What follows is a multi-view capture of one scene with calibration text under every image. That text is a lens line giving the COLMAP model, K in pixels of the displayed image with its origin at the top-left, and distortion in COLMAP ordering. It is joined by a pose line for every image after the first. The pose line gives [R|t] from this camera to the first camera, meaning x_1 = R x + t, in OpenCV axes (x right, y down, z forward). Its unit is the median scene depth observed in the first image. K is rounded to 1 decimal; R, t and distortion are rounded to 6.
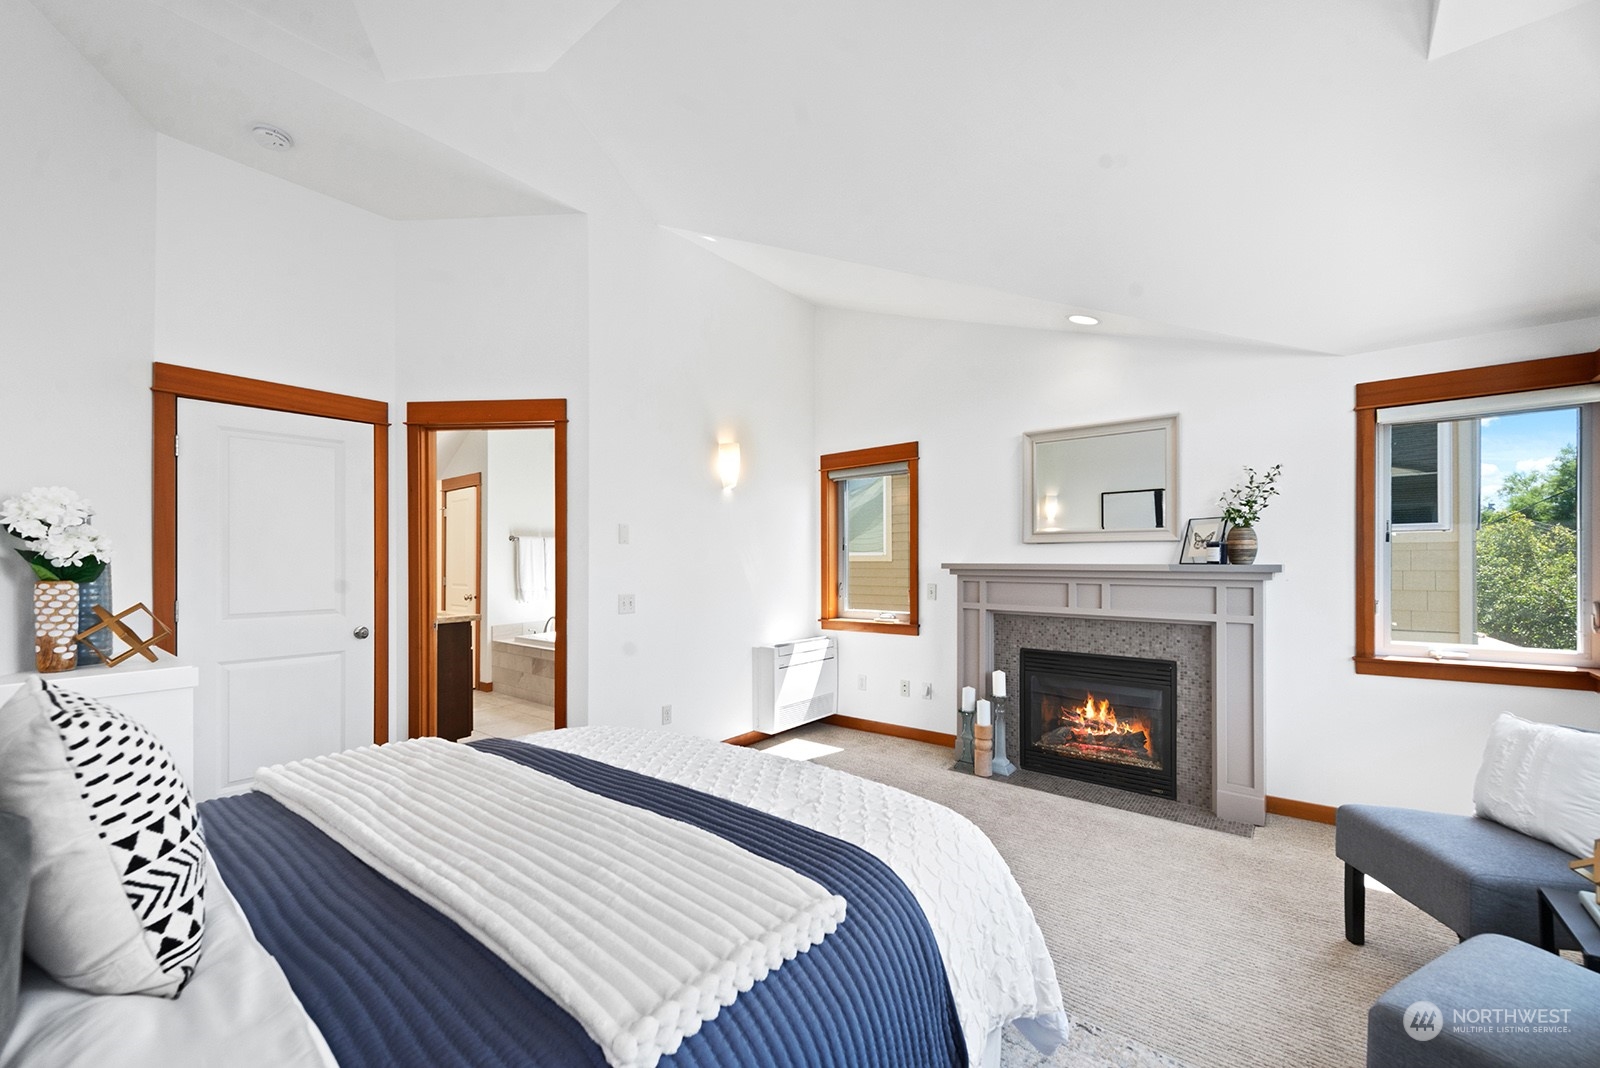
lens RADIAL K [[633.8, 0, 812.2], [0, 633.8, 541.0], [0, 0, 1]] dist [0.012186, -0.000756]
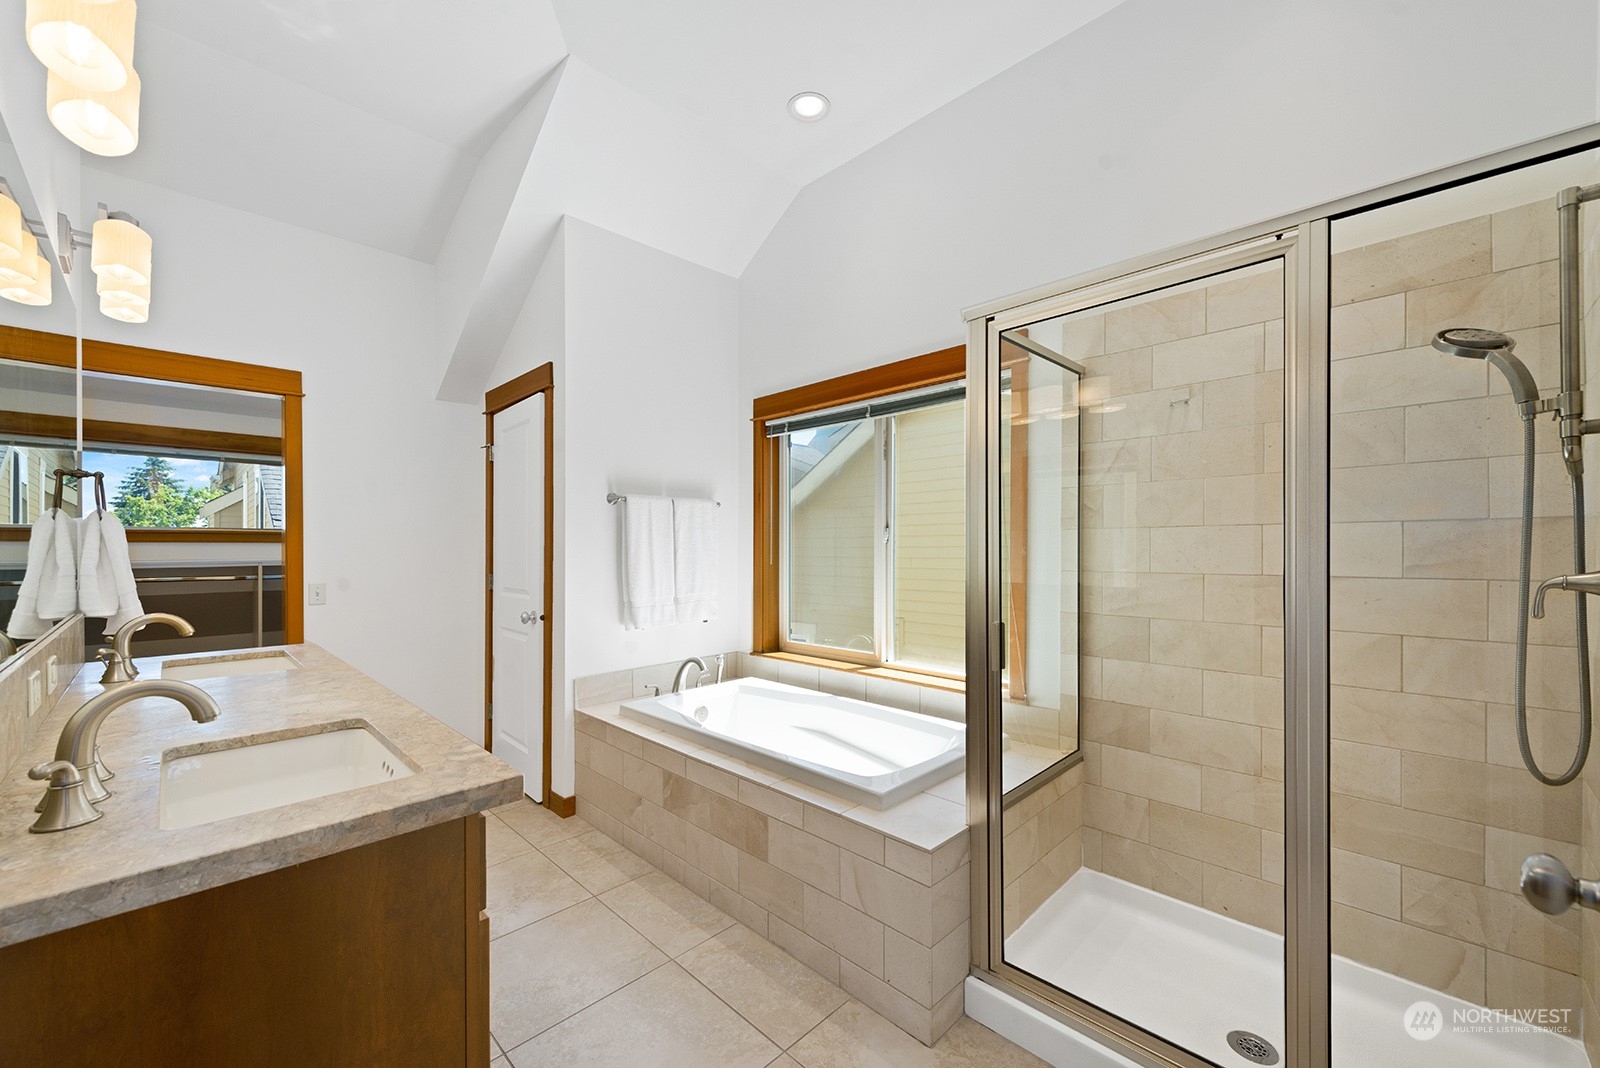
lens RADIAL K [[633.8, 0, 802.3], [0, 633.8, 533.4], [0, 0, 1]] dist [0.012186, -0.000756]
pose [[0.992998, 0.006851, -0.117929, -0.272261], [-0.004240, 0.999741, 0.022377, 0.010891], [0.118051, -0.021720, 0.992770, 0.537201]]
